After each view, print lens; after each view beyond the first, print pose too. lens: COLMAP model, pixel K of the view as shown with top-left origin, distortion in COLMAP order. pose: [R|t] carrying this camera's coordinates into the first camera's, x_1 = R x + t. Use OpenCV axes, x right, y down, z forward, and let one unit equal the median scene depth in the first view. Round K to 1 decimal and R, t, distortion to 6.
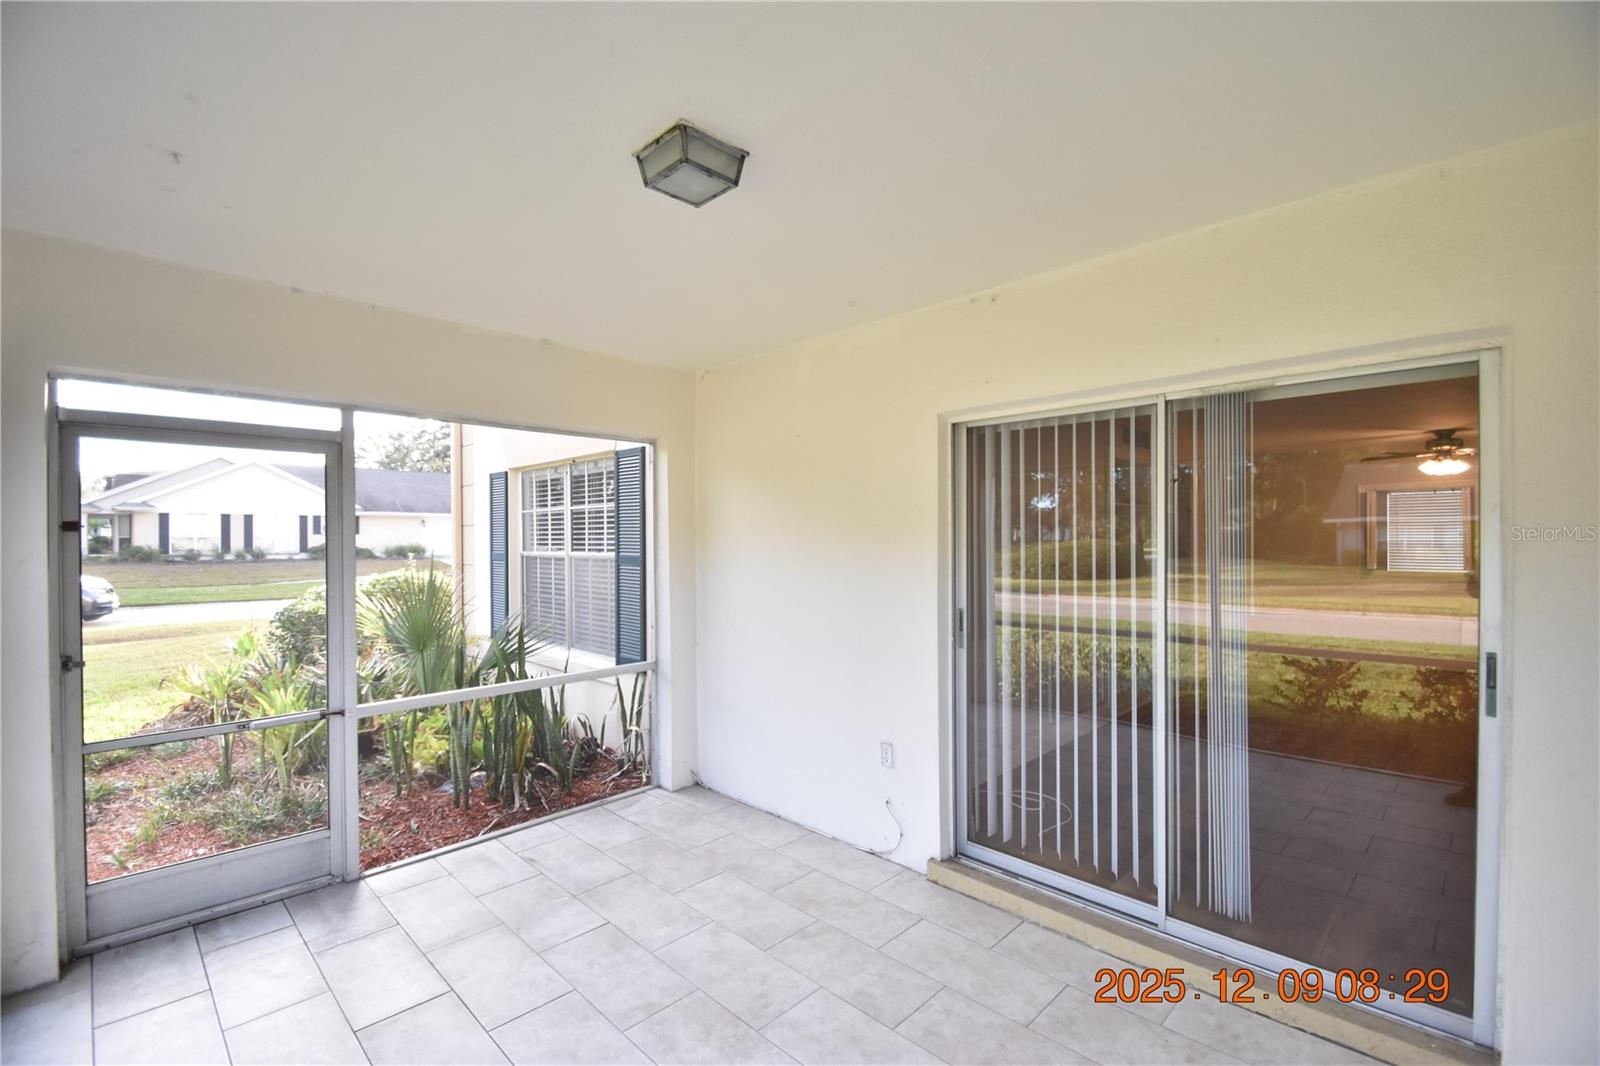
lens RADIAL K [[697.1, 0, 797.6], [0, 697.1, 540.2], [0, 0, 1]] dist [0.016976, -0.018684]
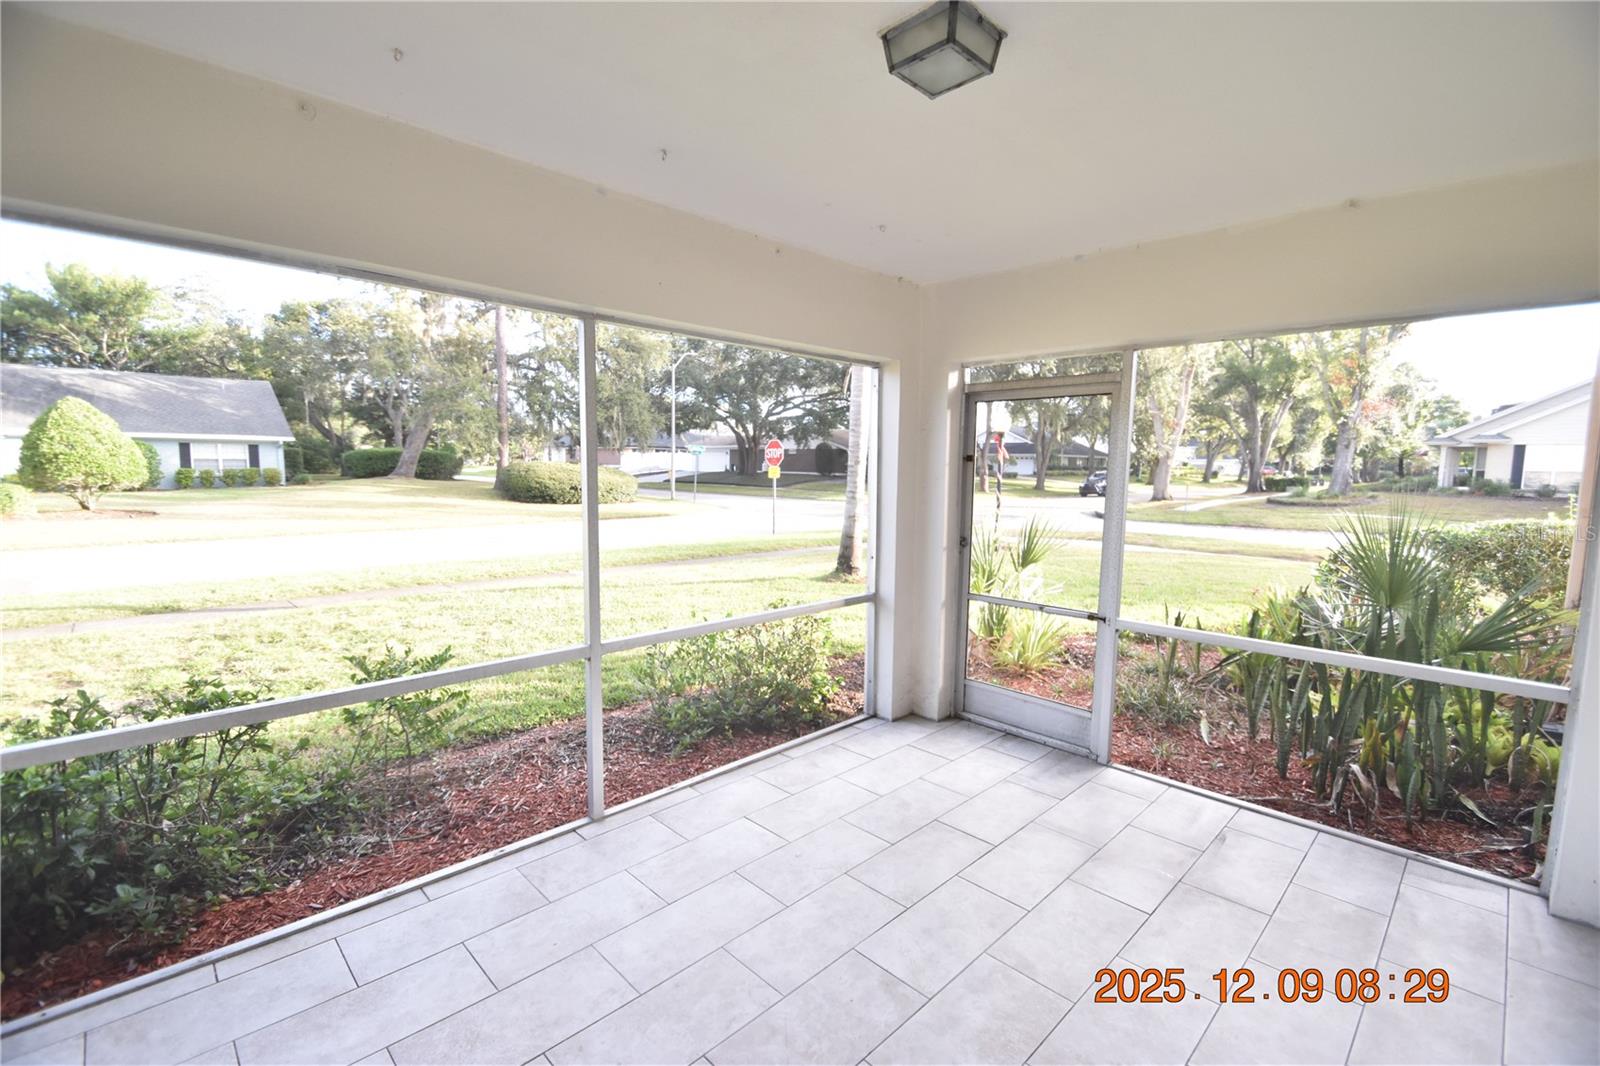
lens RADIAL K [[697.1, 0, 797.6], [0, 697.1, 540.2], [0, 0, 1]] dist [0.016976, -0.018684]
pose [[-0.005751, 0.110992, -0.993805, 0.489218], [-0.015500, 0.993692, 0.111069, -0.004054], [0.999863, 0.016043, -0.003995, 0.502934]]
